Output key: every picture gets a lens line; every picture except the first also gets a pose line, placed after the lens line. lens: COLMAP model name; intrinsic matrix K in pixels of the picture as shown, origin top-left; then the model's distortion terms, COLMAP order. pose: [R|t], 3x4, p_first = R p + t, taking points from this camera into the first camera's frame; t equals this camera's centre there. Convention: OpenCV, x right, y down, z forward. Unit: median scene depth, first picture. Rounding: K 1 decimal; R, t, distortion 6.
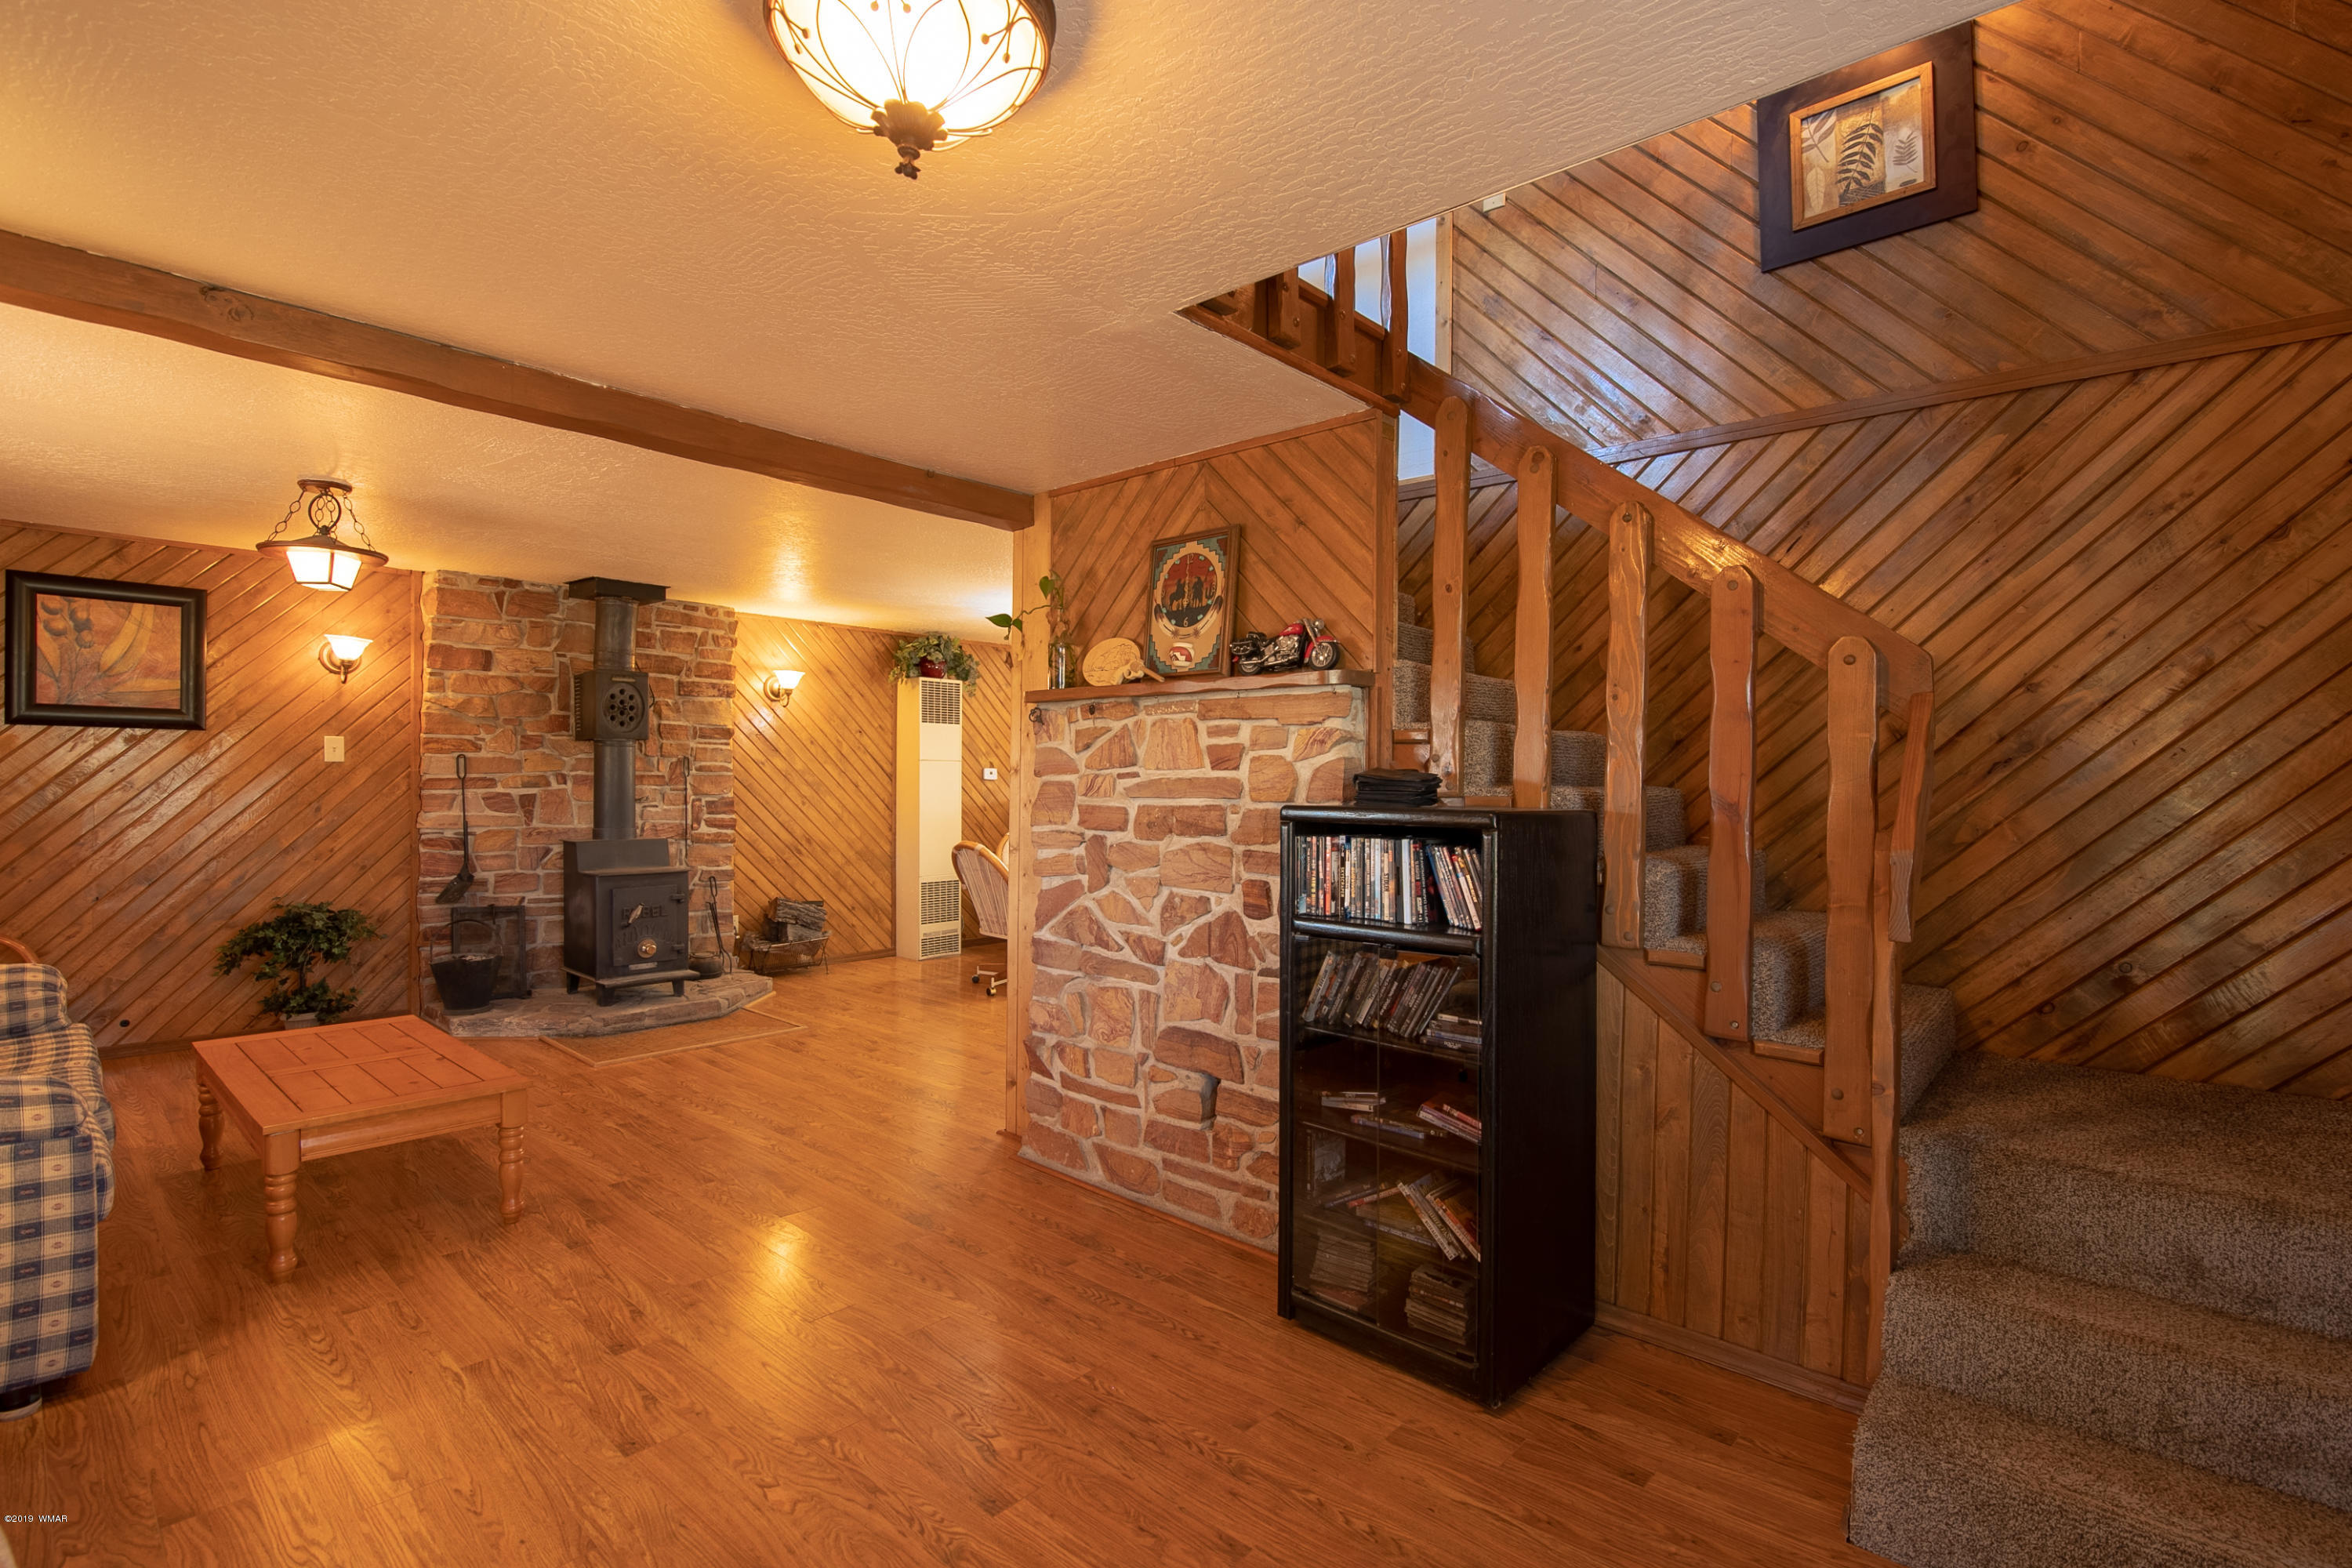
lens RADIAL K [[1075.1, 0, 1165.5], [0, 1075.1, 792.0], [0, 0, 1]] dist [-0.020749, 0.001440]
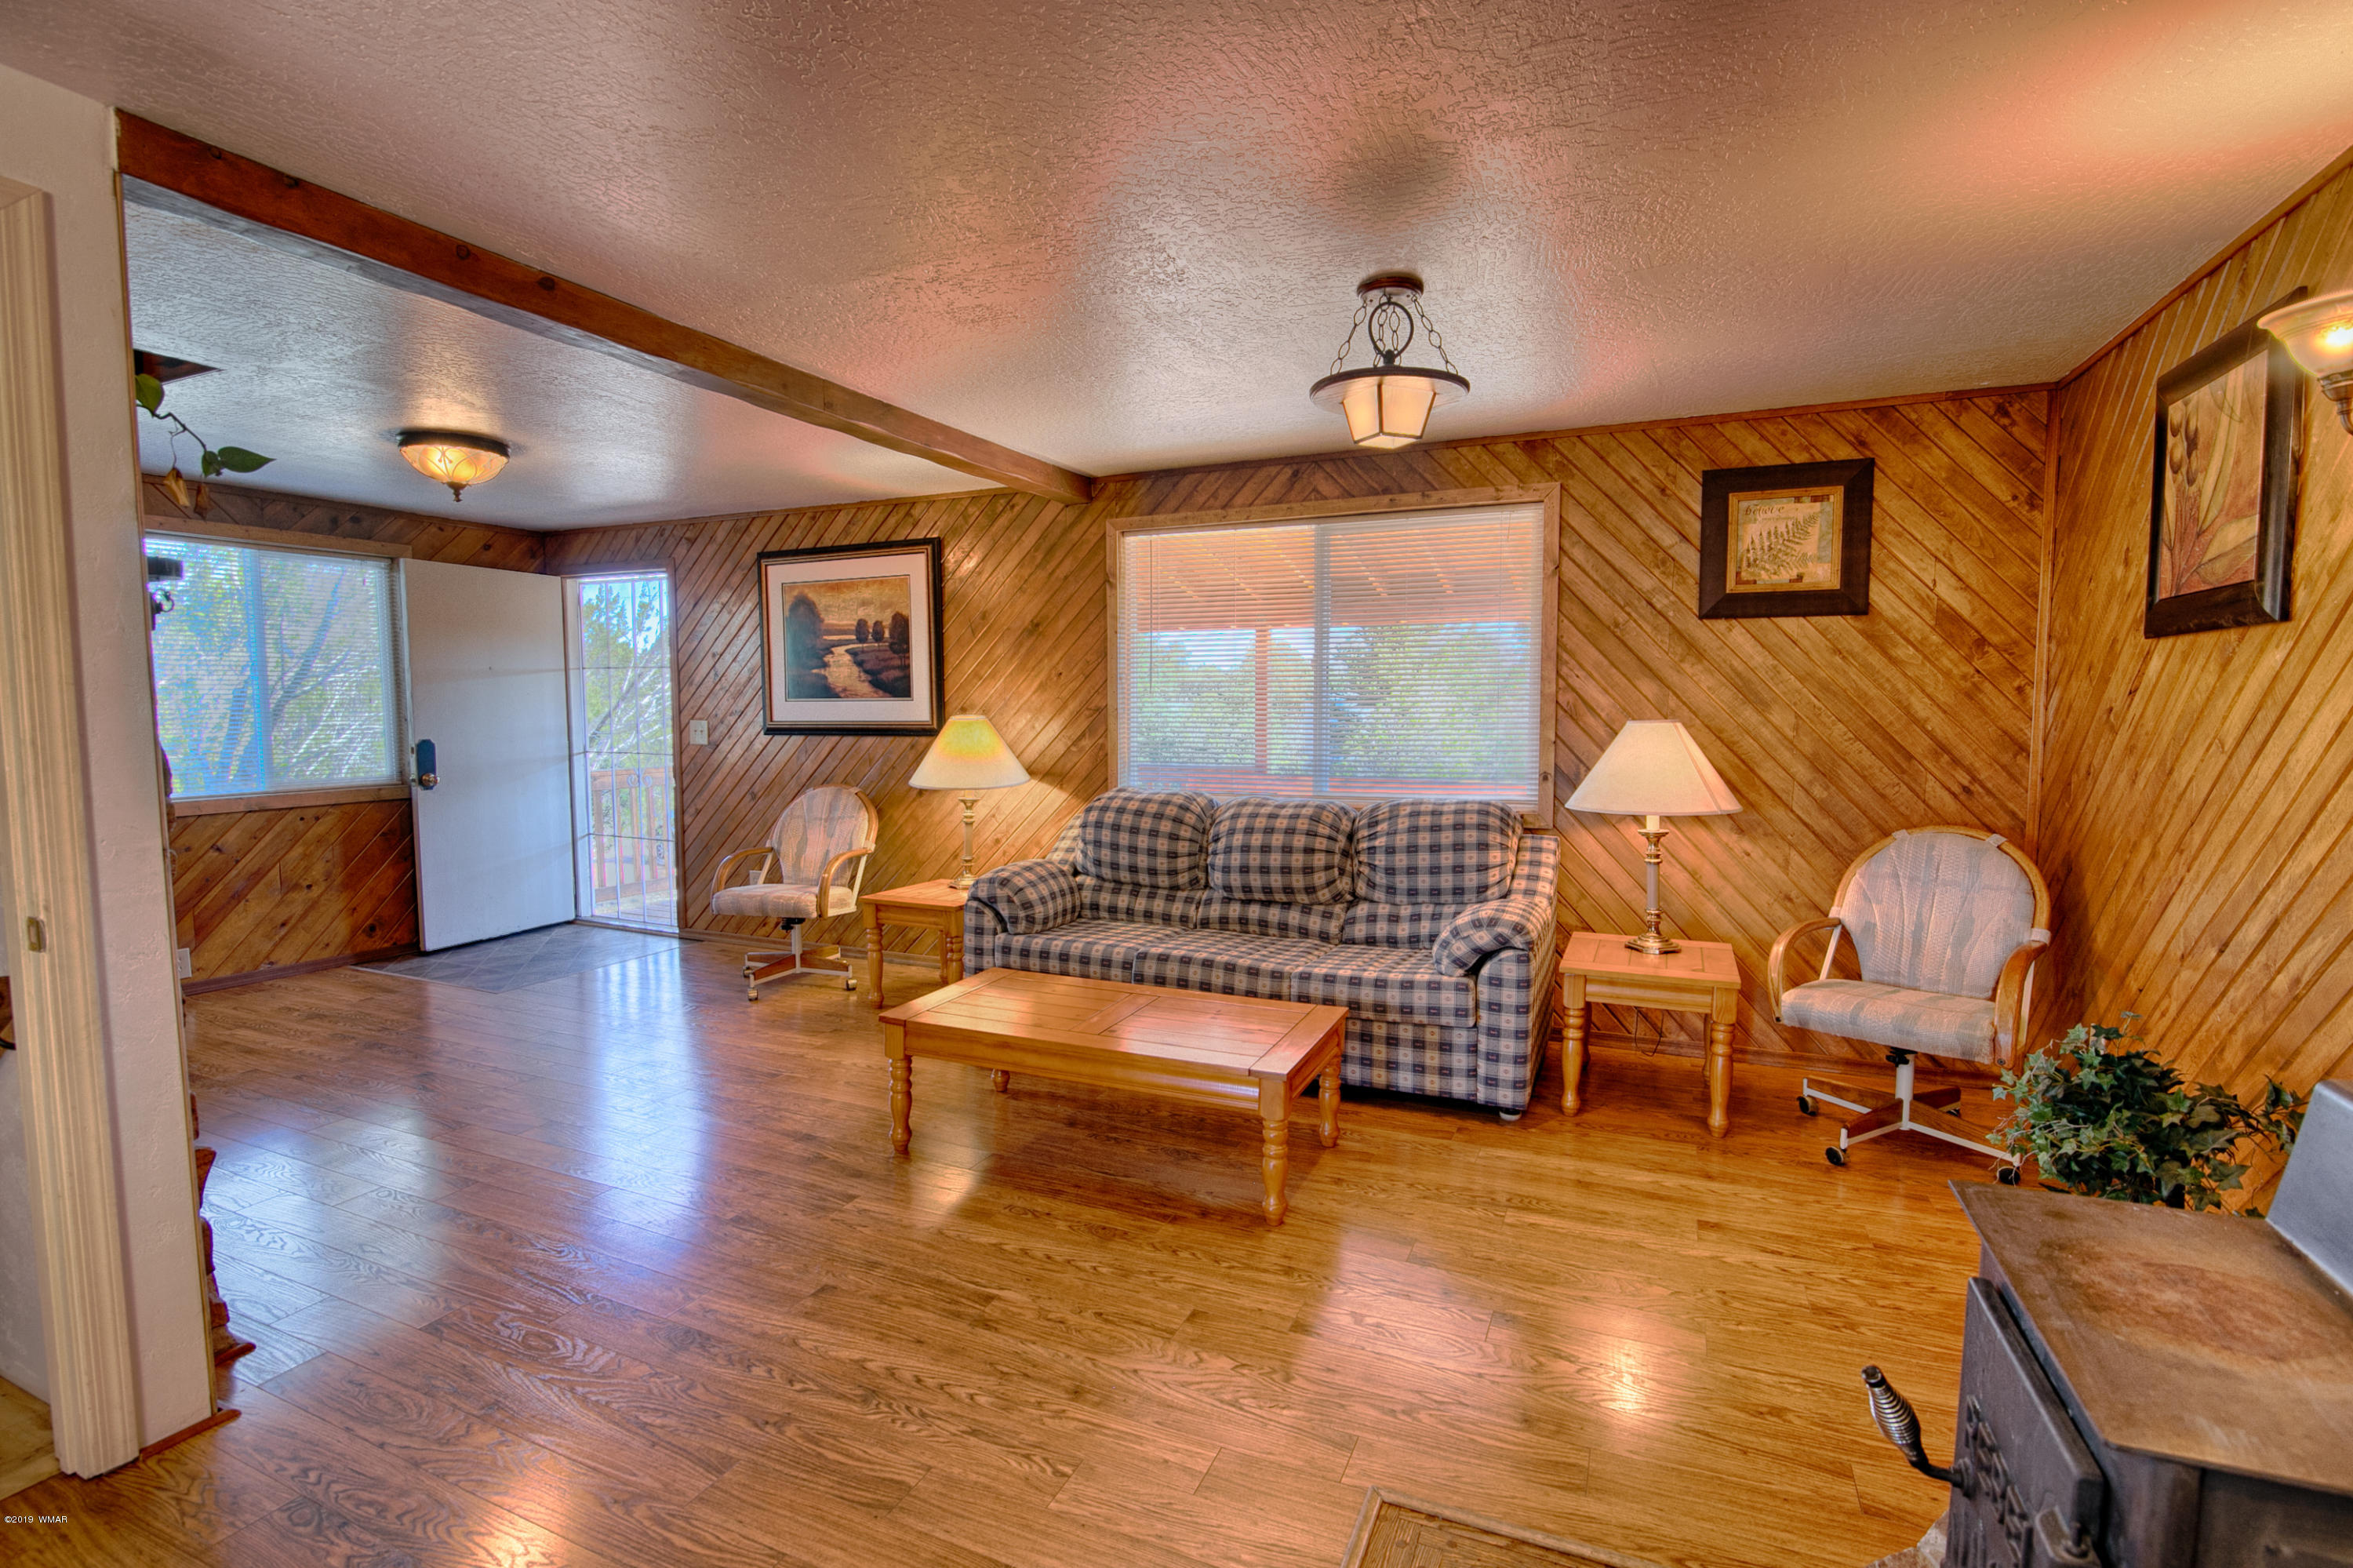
lens RADIAL K [[1075.6, 0, 1163.6], [0, 1075.6, 788.9], [0, 0, 1]] dist [-0.020749, 0.001440]
pose [[-0.952019, 0.013250, -0.305752, -0.295041], [-0.013978, 0.996137, 0.086690, -0.018257], [0.305719, 0.086804, -0.948157, 1.094141]]
